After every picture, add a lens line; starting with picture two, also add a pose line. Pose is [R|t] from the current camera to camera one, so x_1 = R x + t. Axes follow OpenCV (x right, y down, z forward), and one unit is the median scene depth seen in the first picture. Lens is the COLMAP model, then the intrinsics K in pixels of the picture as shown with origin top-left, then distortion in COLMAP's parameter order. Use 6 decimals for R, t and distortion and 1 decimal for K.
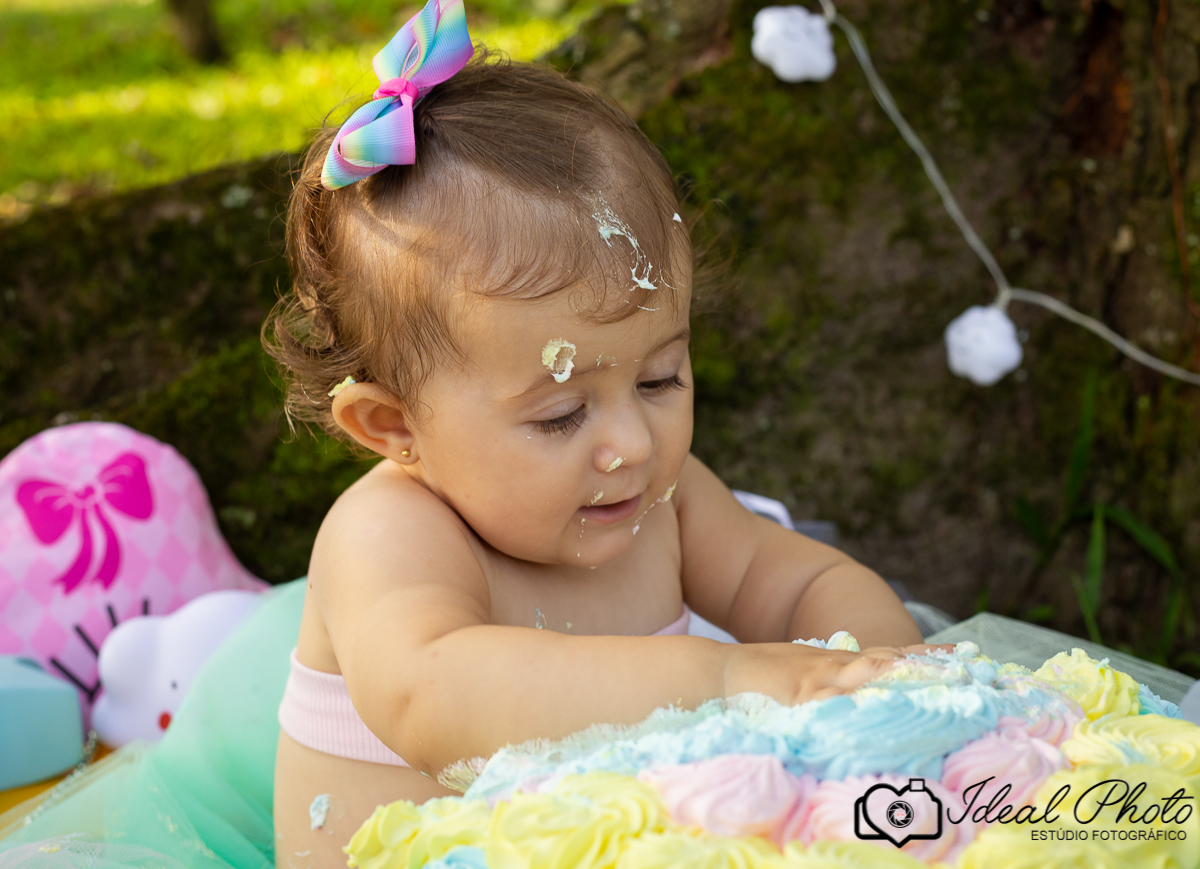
lens RADIAL K [[2073.6, 0, 600.0], [0, 2073.6, 434.5], [0, 0, 1]] dist [-0.084567, -0.105486]
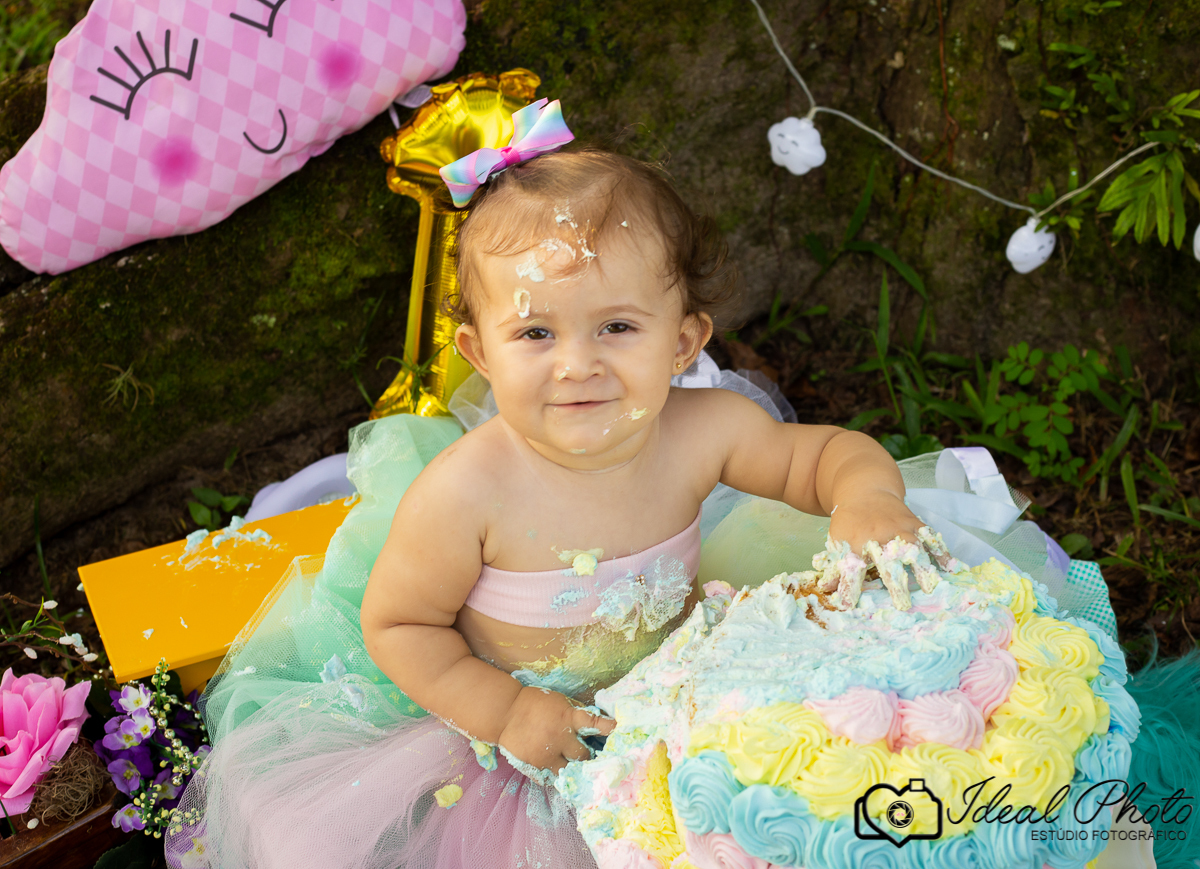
lens RADIAL K [[1943.7, 0, 601.7], [0, 1943.7, 491.4], [0, 0, 1]] dist [-0.099210, -0.115396]
pose [[0.973073, -0.097083, 0.209053, -0.225008], [0.016812, 0.934450, 0.355696, -0.282179], [-0.229882, -0.342604, 0.910921, -0.203141]]
